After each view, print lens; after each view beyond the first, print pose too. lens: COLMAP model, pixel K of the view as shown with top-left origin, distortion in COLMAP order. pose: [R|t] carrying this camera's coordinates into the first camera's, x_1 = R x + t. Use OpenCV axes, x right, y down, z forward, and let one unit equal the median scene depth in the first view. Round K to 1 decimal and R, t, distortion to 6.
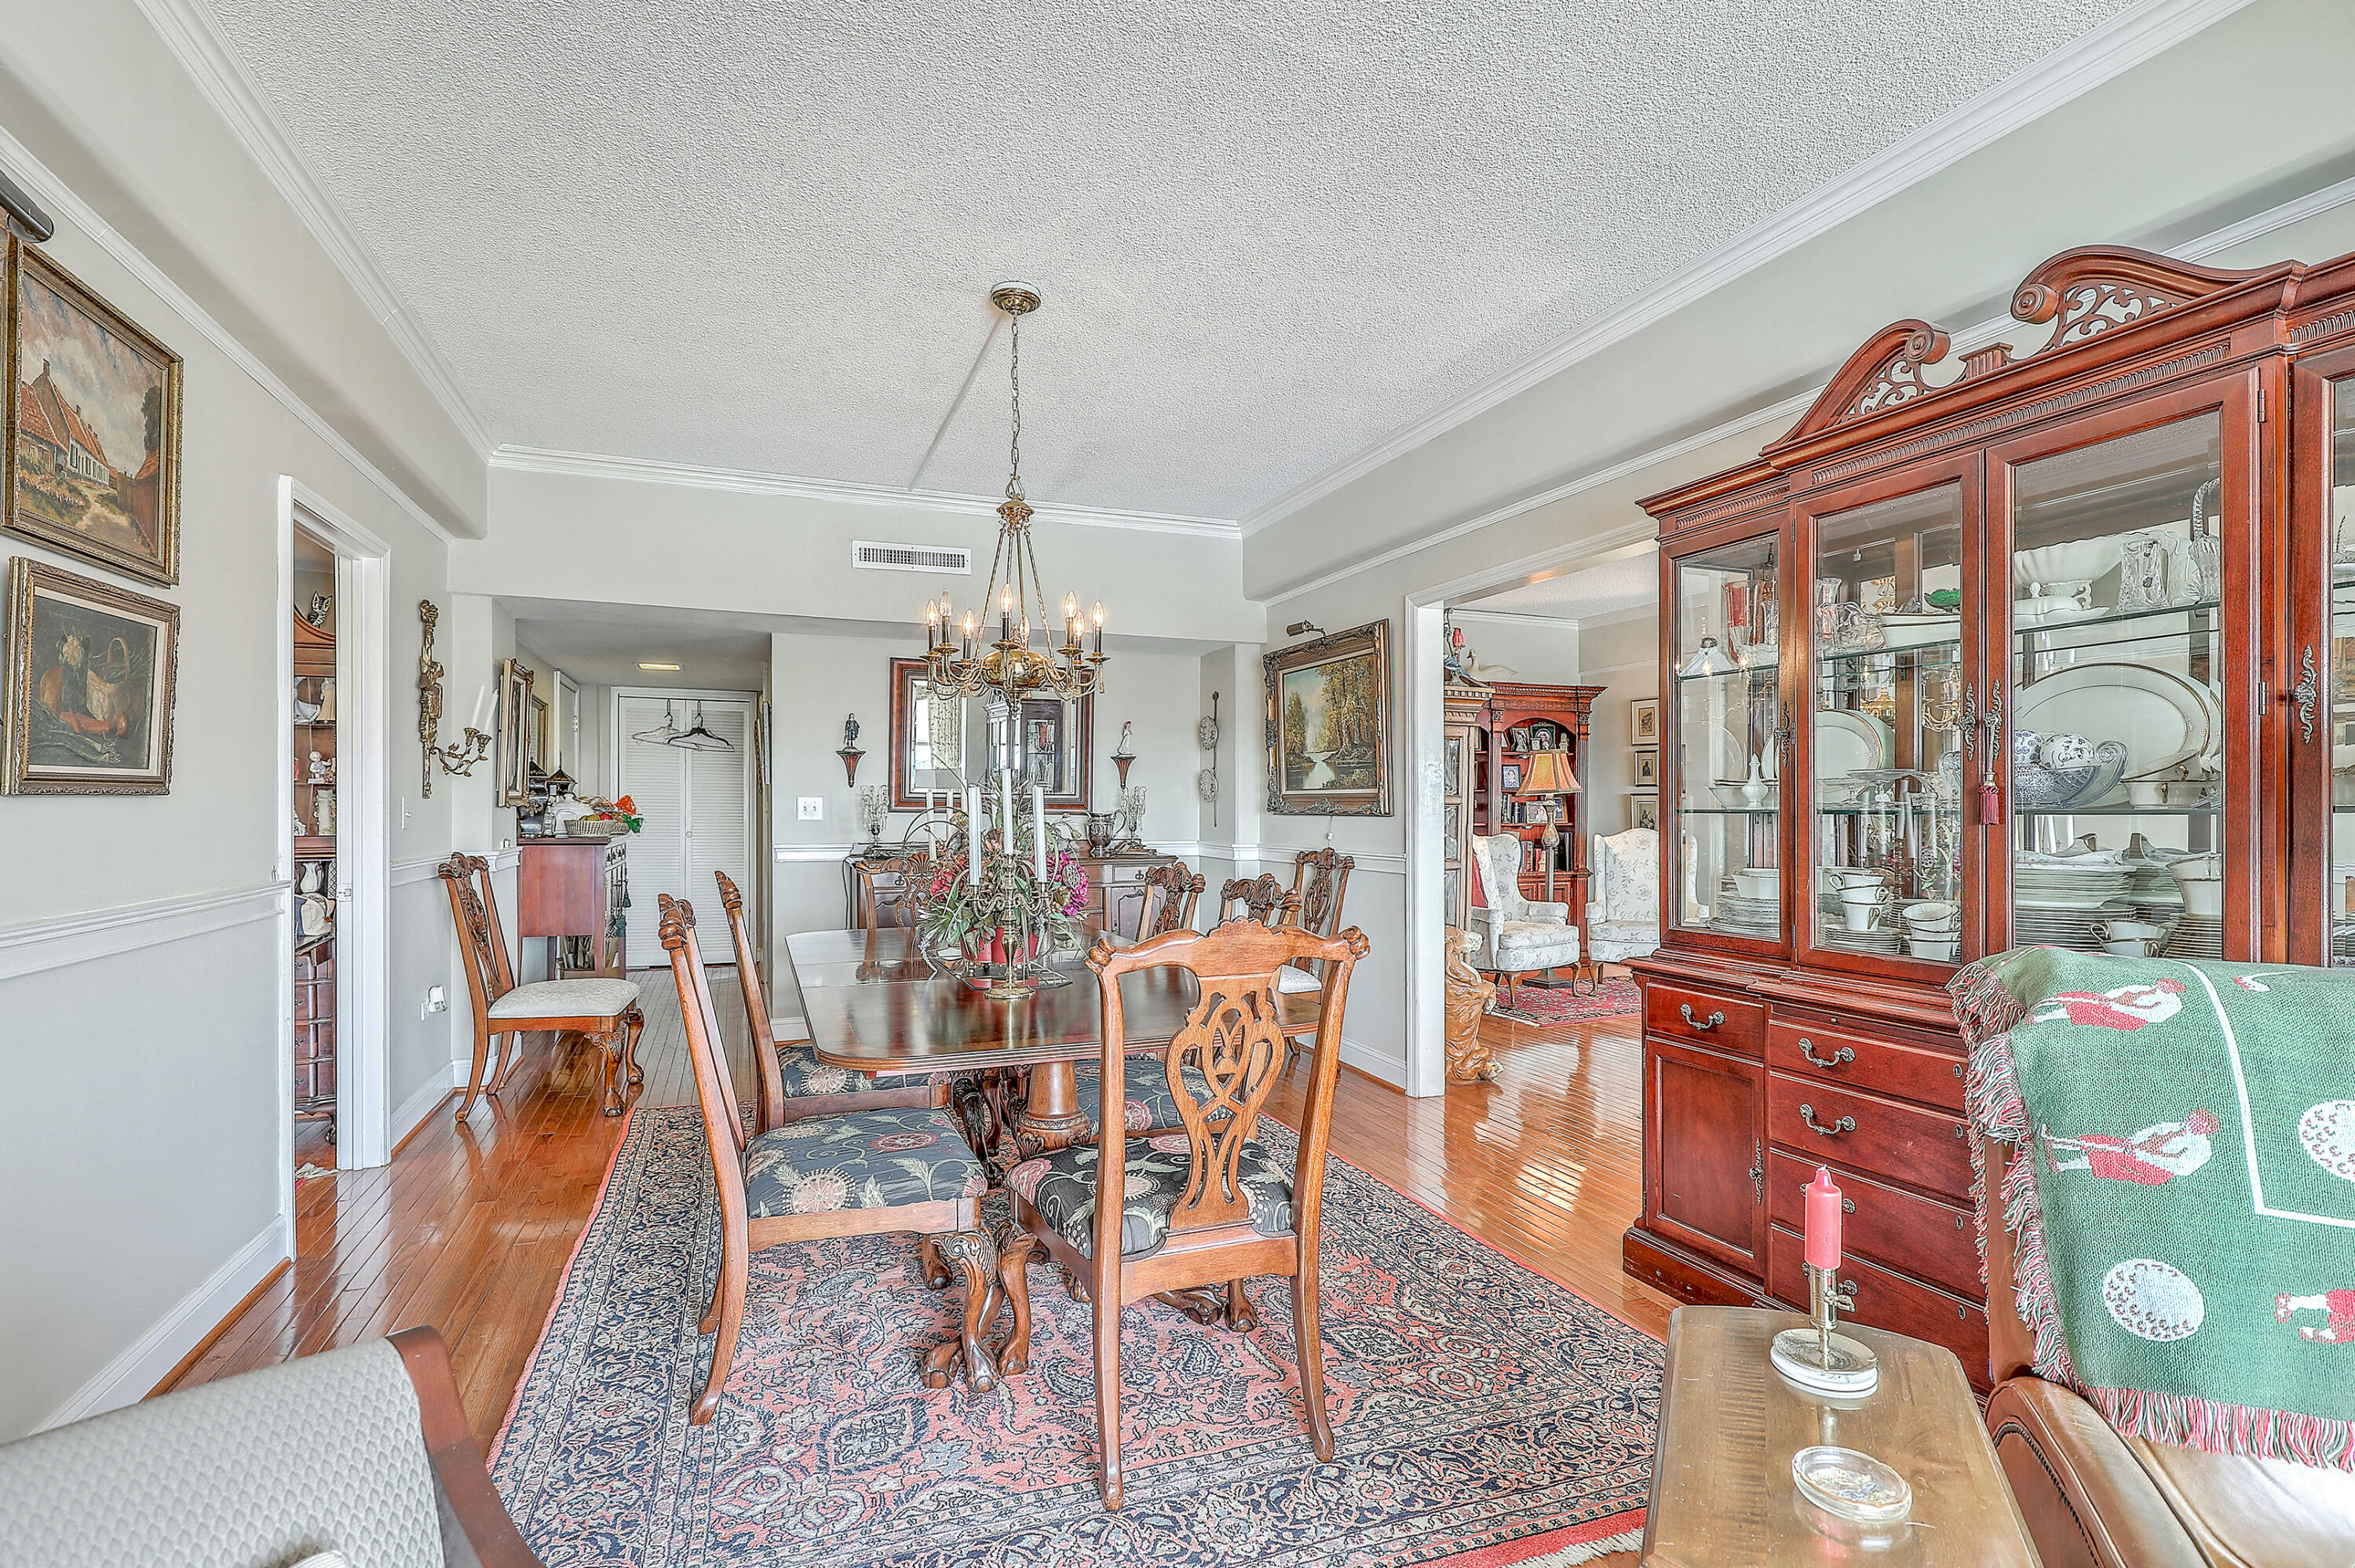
lens RADIAL K [[1107.0, 0, 1179.4], [0, 1107.0, 795.9], [0, 0, 1]] dist [-0.003907, 0.002542]
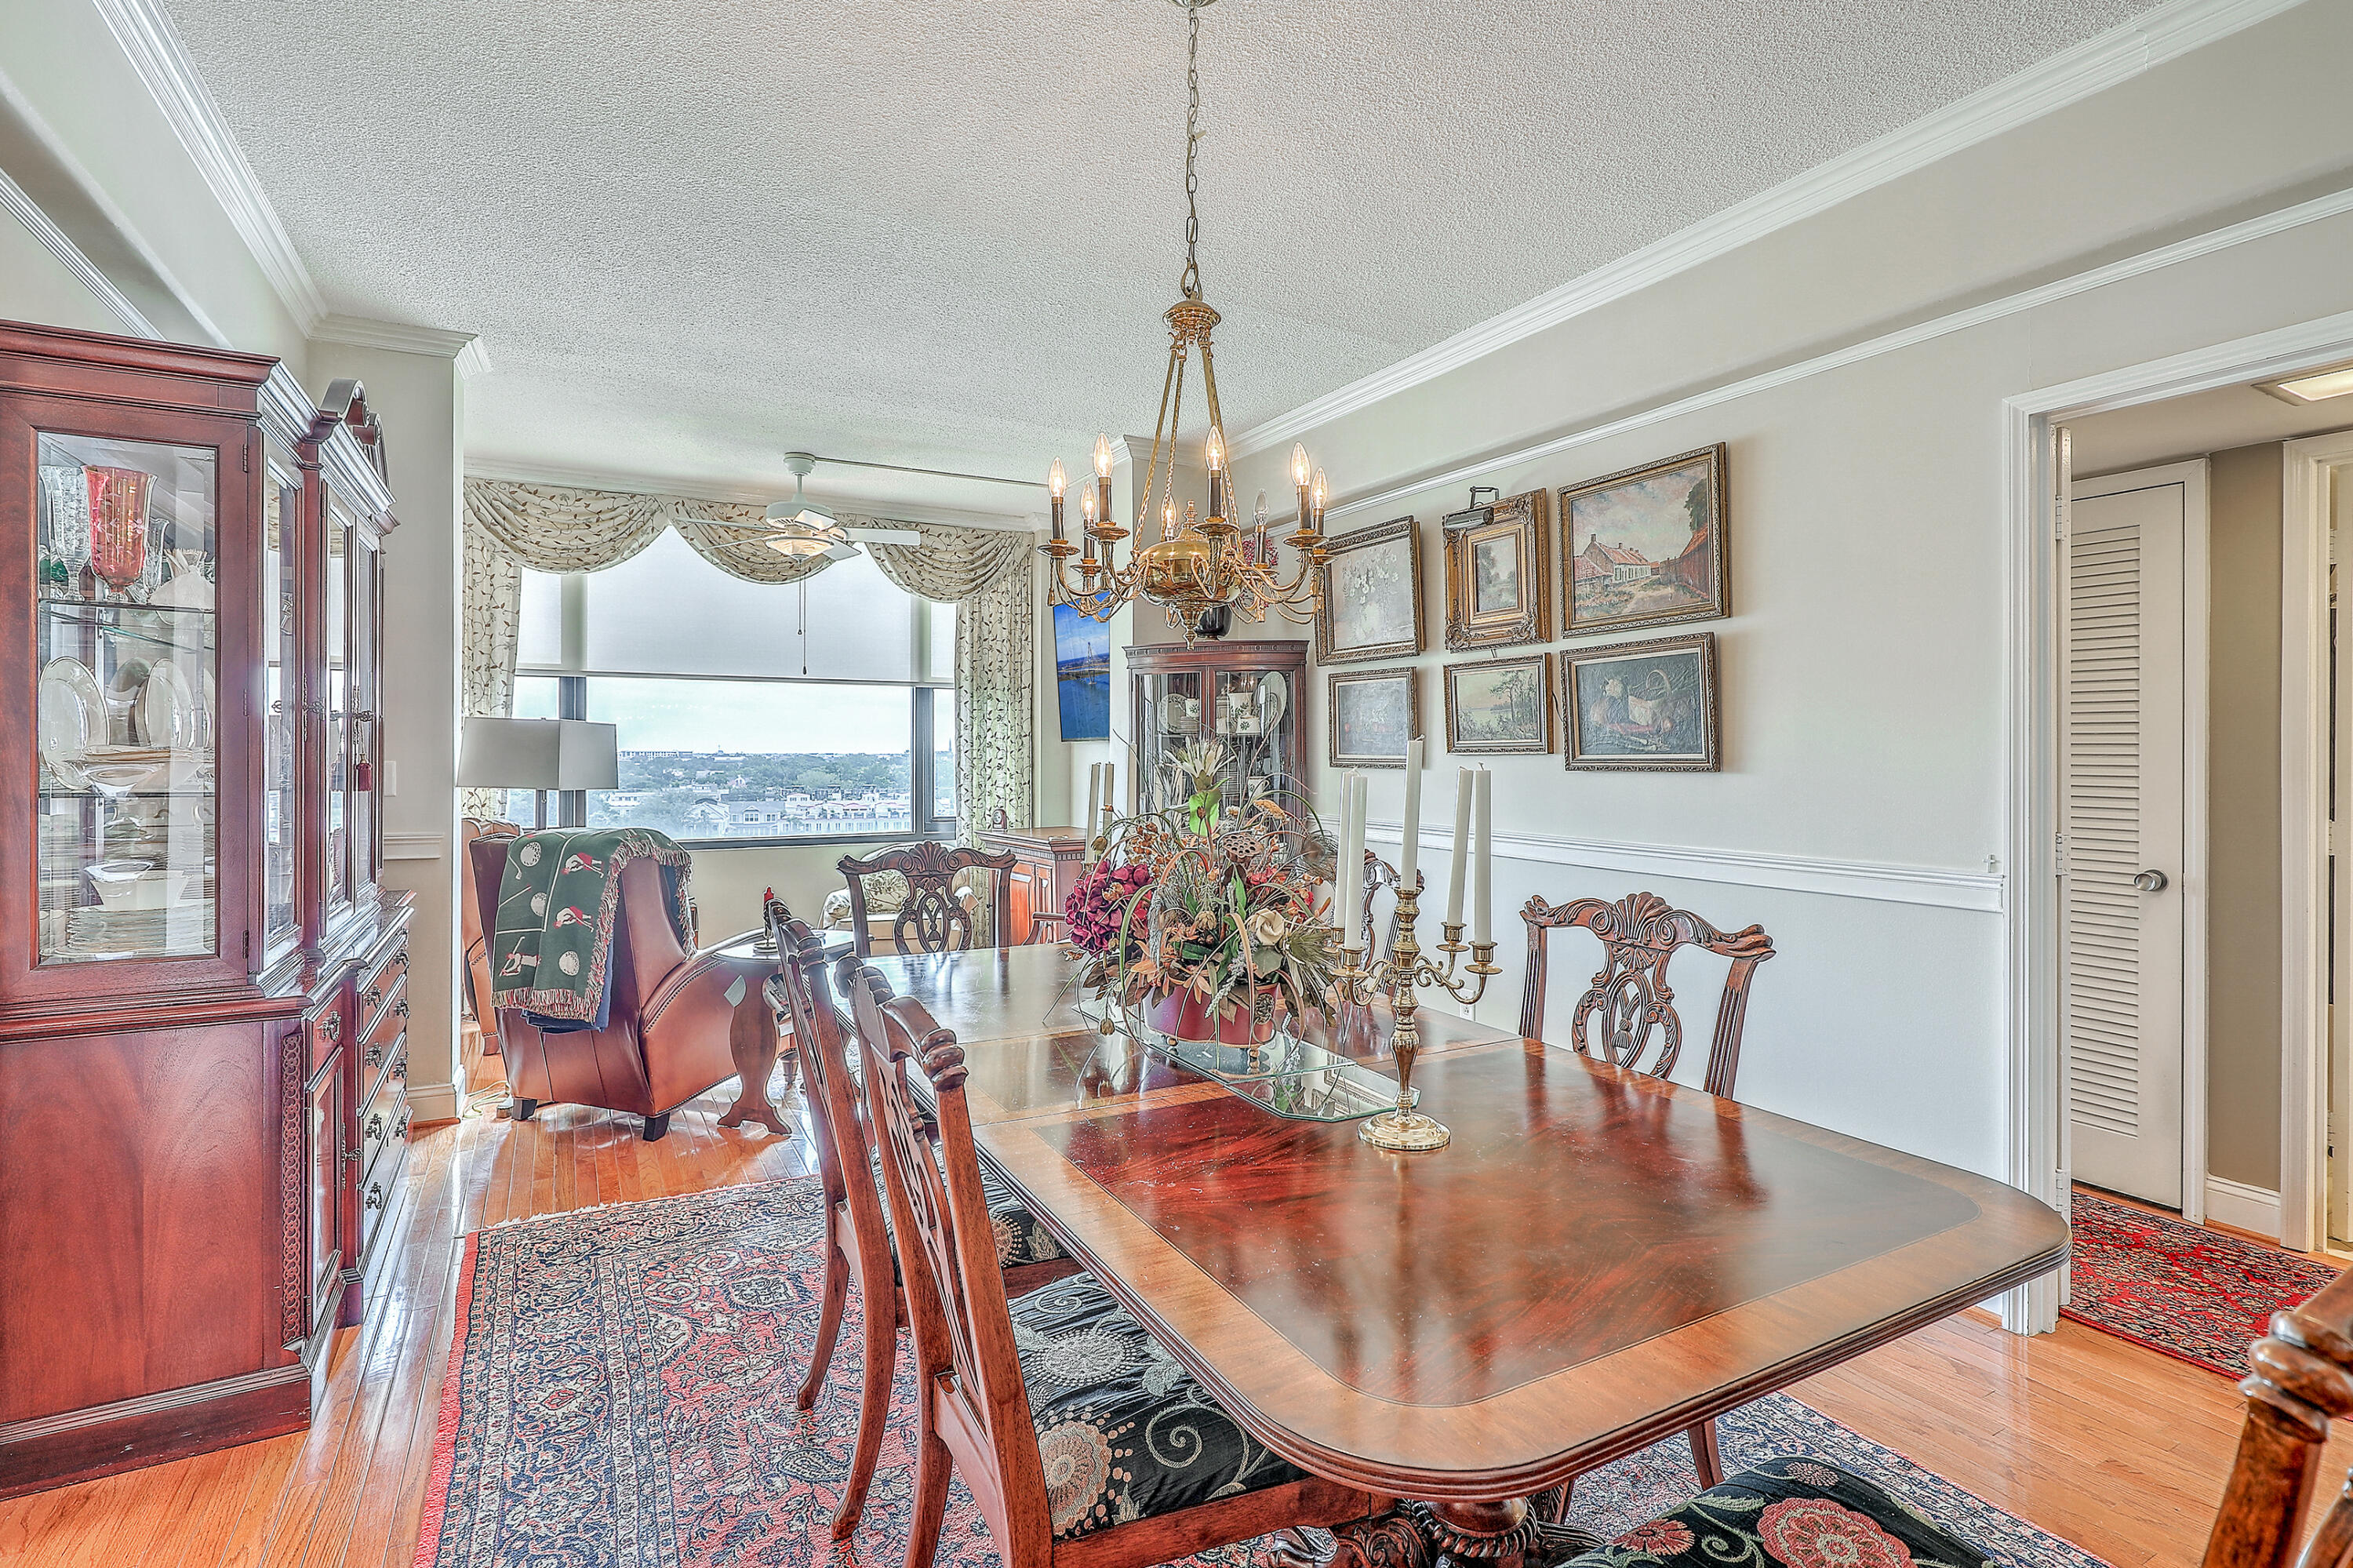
lens RADIAL K [[1106.3, 0, 1179.4], [0, 1106.3, 749.2], [0, 0, 1]] dist [-0.003907, 0.002542]
pose [[-0.991860, -0.004663, -0.127249, -0.172660], [-0.003202, 0.999927, -0.011690, -0.020484], [0.127294, -0.011187, -0.991802, 4.338778]]
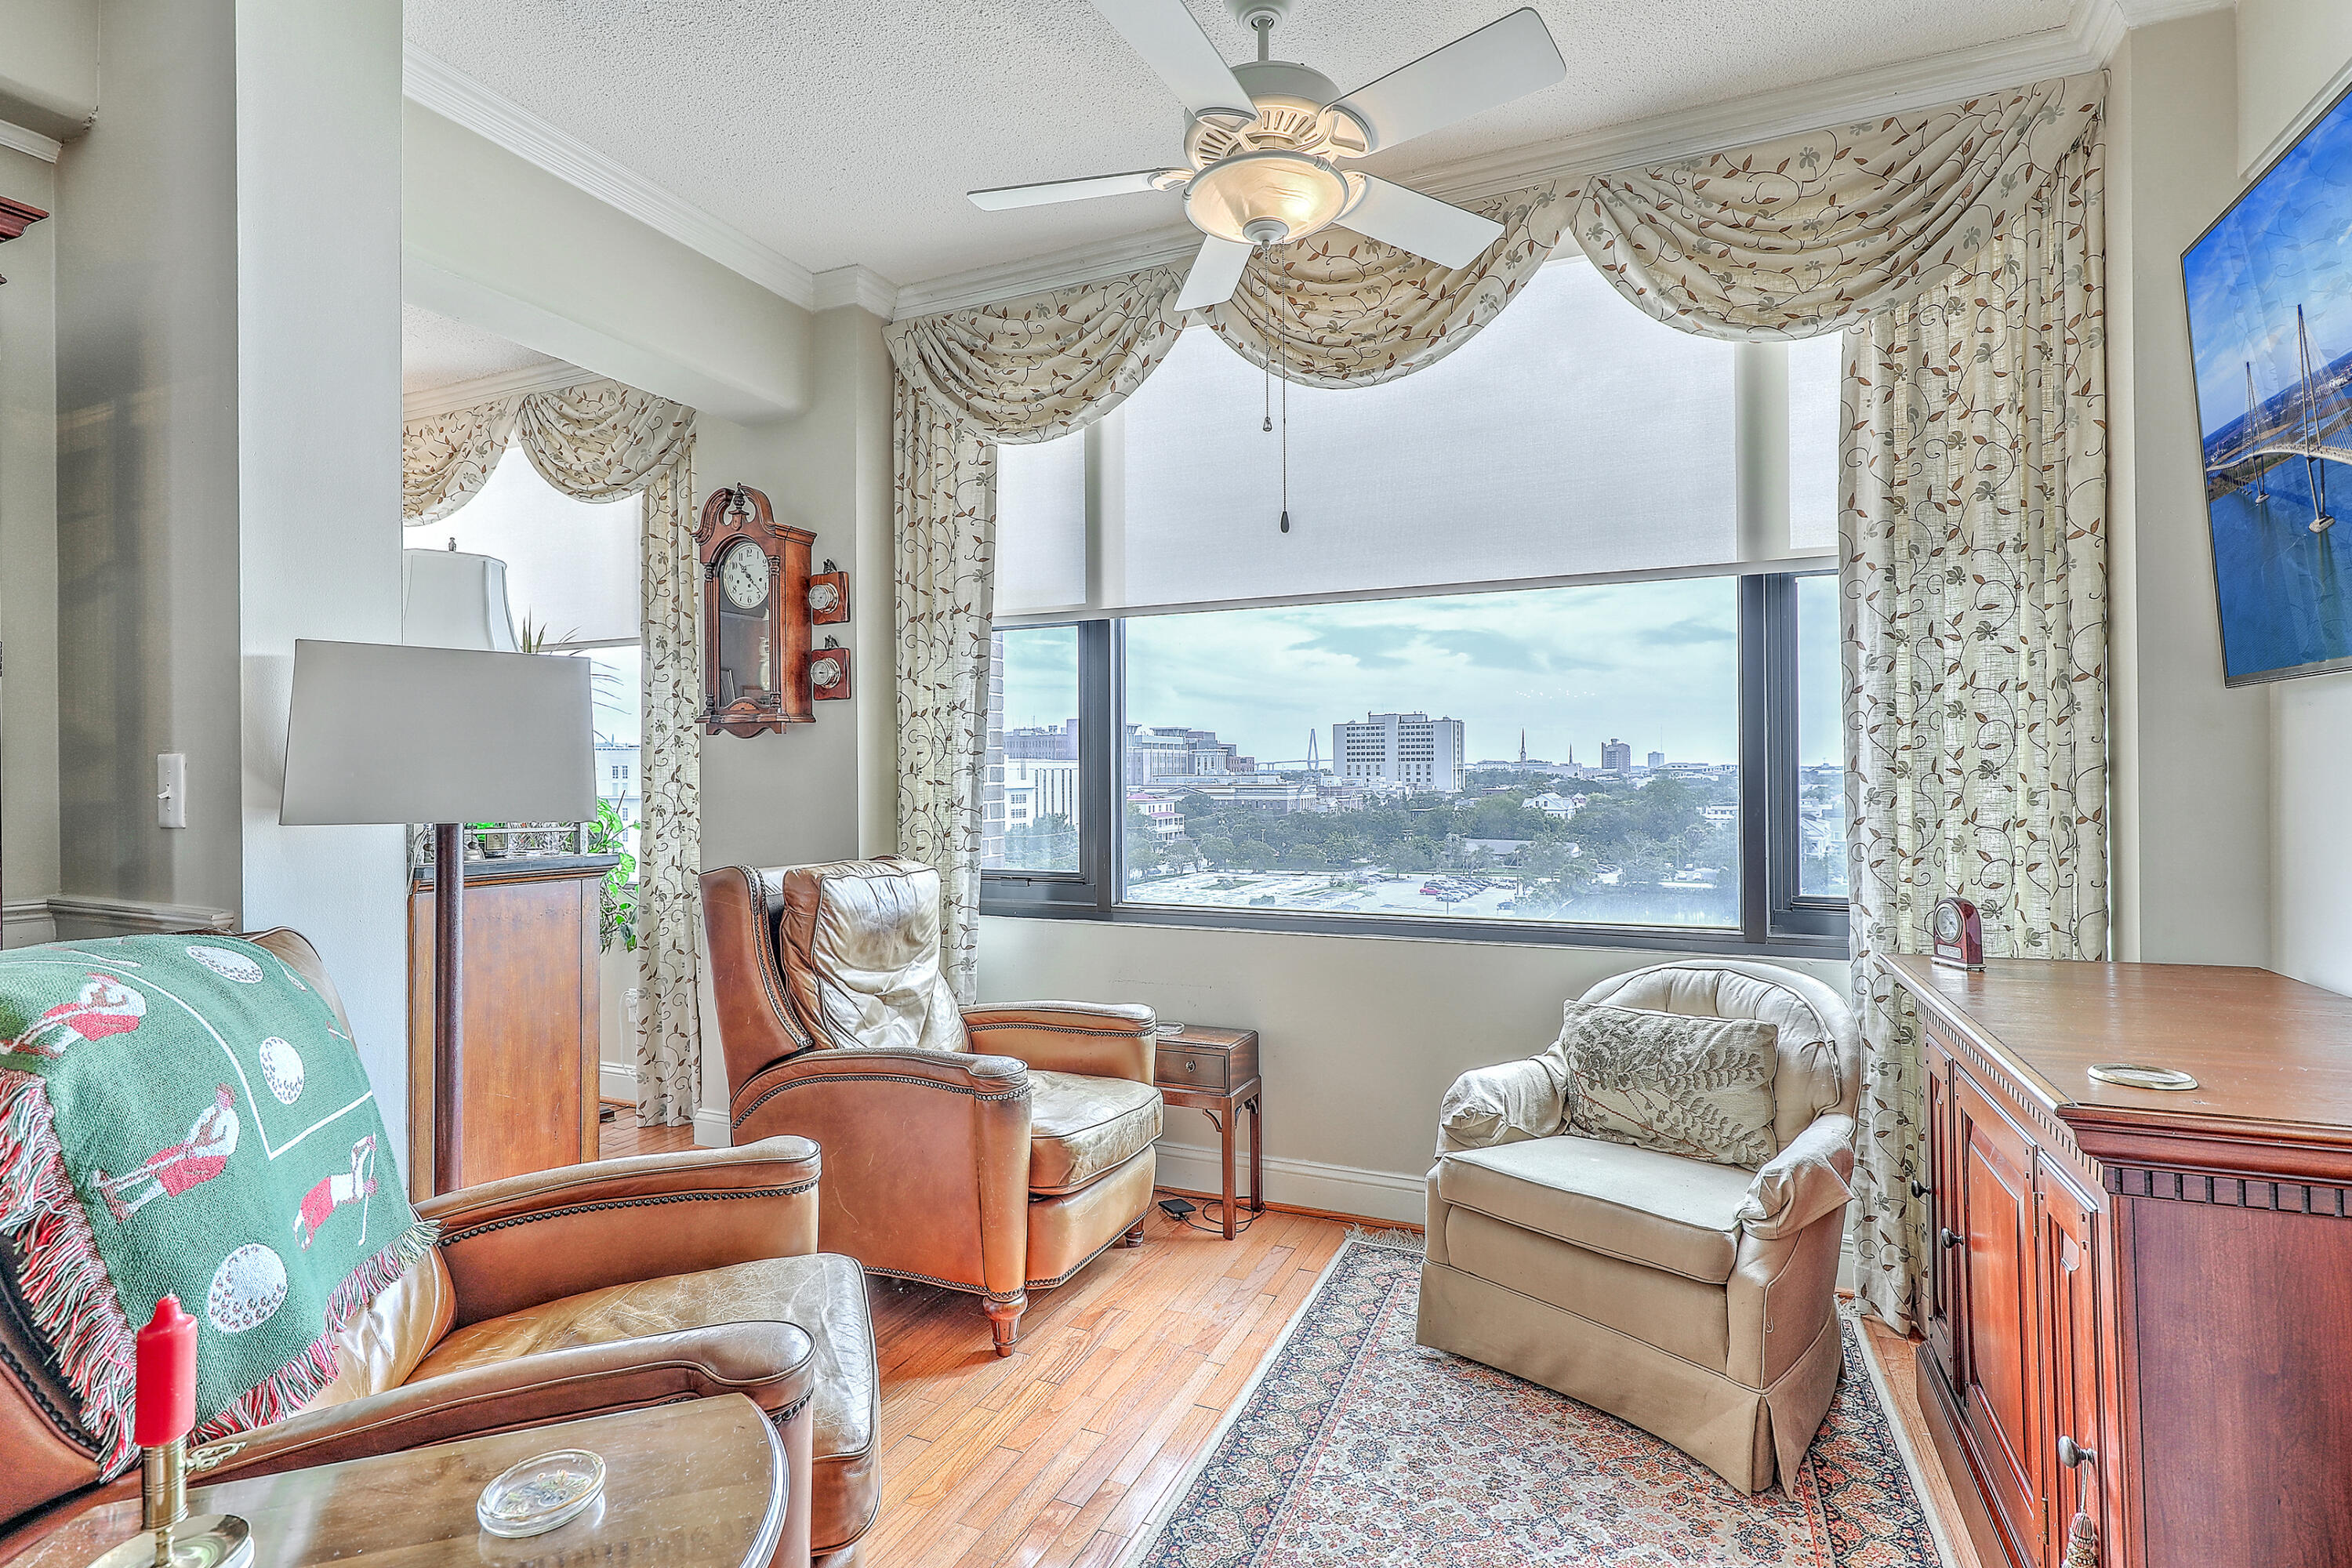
lens RADIAL K [[1105.8, 0, 1215.2], [0, 1105.8, 759.3], [0, 0, 1]] dist [-0.003907, 0.002542]
pose [[-0.715494, 0.011306, 0.698528, -0.368554], [0.002423, 0.999903, -0.013702, 0.010129], [-0.698615, -0.008111, -0.715452, 1.010773]]
